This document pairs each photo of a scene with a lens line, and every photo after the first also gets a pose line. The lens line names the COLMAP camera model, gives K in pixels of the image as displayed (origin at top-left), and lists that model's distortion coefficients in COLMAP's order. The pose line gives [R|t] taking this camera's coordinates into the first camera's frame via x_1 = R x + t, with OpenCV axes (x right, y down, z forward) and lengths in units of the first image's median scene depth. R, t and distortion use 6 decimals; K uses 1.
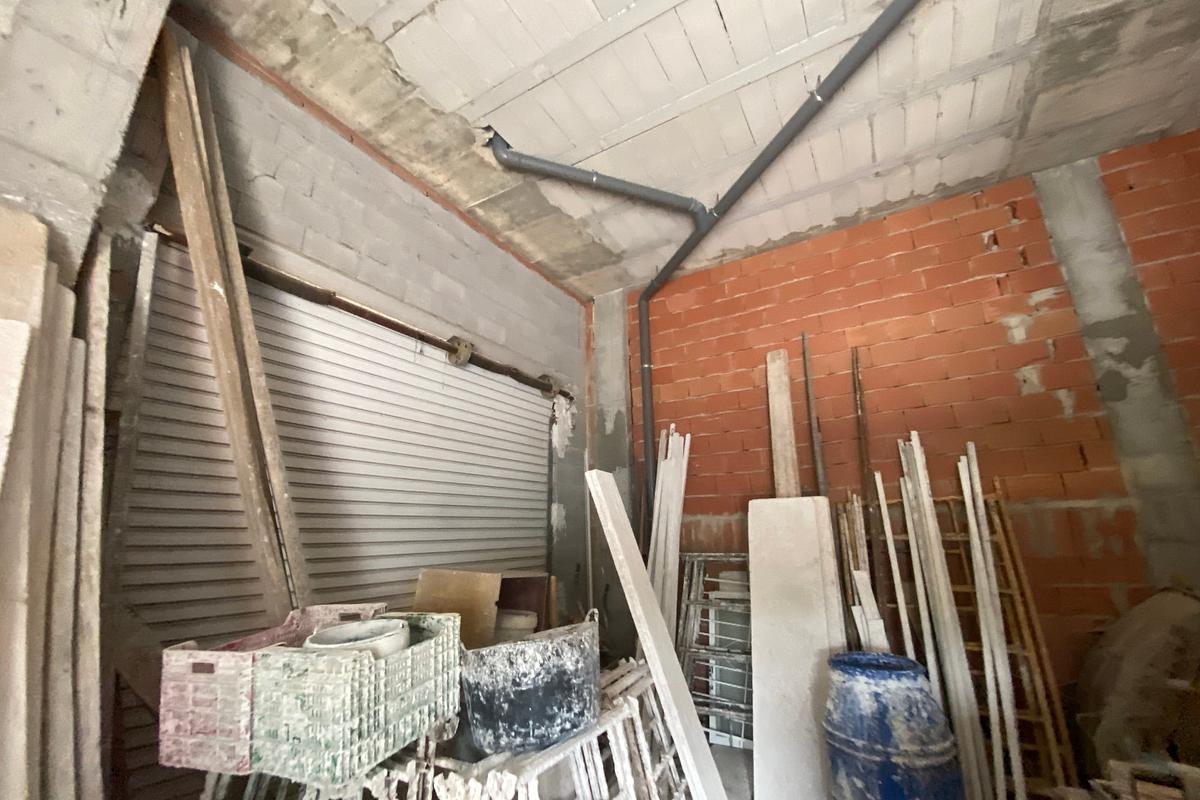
lens RADIAL K [[483.4, 0, 600.0], [0, 483.4, 400.0], [0, 0, 1]] dist [0.026865, -0.023535]
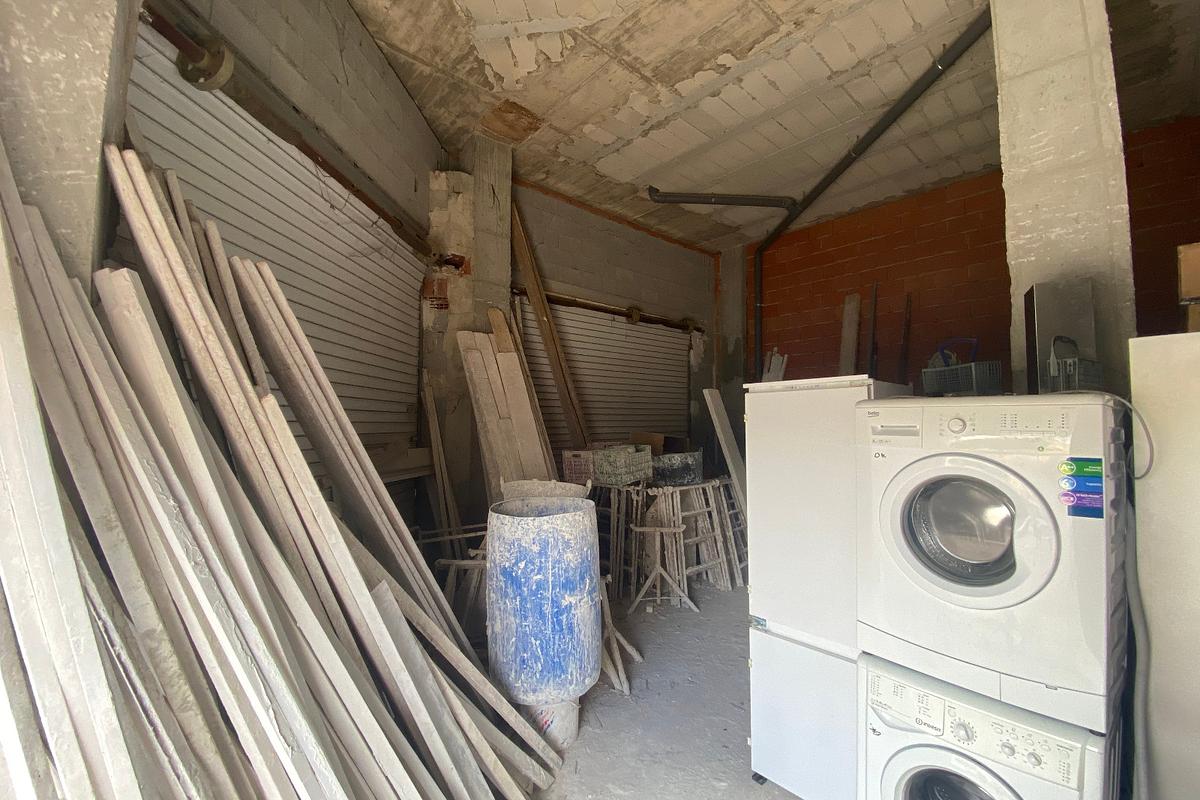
lens RADIAL K [[454.4, 0, 588.4], [0, 454.4, 413.3], [0, 0, 1]] dist [0.000301, -0.017873]
pose [[0.944325, 0.015492, -0.328650, 0.084780], [0.069066, 0.967301, 0.244048, -0.148967], [0.321684, -0.253159, 0.912376, -0.540262]]
